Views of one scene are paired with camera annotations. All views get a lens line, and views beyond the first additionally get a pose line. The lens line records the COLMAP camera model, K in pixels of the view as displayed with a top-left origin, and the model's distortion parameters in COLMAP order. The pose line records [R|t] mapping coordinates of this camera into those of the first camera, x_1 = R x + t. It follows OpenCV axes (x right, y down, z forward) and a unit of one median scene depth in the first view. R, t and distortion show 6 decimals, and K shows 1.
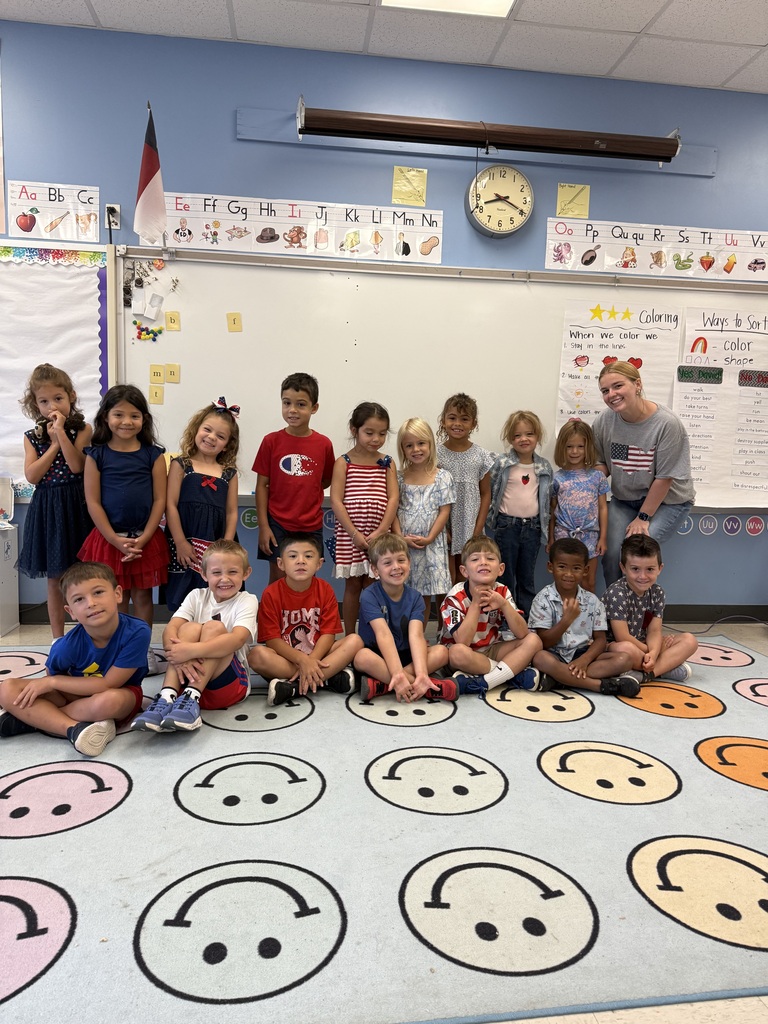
lens RADIAL K [[724.9, 0, 386.4], [0, 724.9, 512.4], [0, 0, 1]] dist [0.000872, -0.010350]
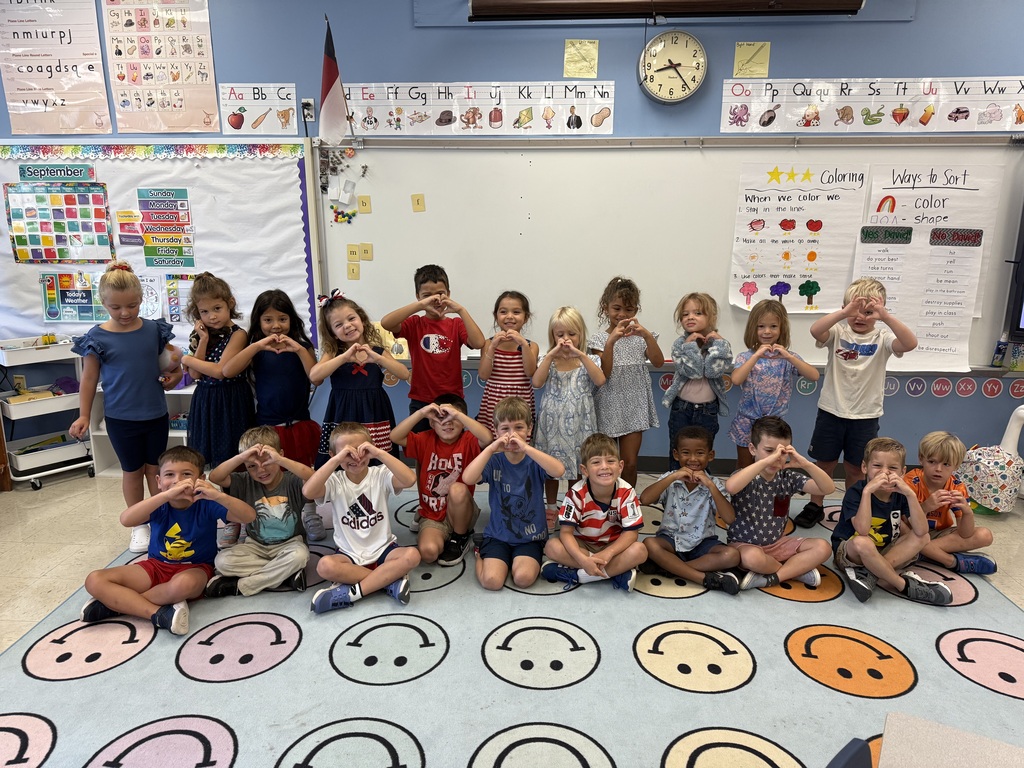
lens RADIAL K [[724.9, 0, 513.0], [0, 724.9, 385.6], [0, 0, 1]] dist [0.000872, -0.010350]
pose [[0.981977, 0.019044, -0.188037, 0.142179], [0.006561, 0.990876, 0.134617, -0.136838], [0.188885, -0.133424, 0.972893, -0.070307]]
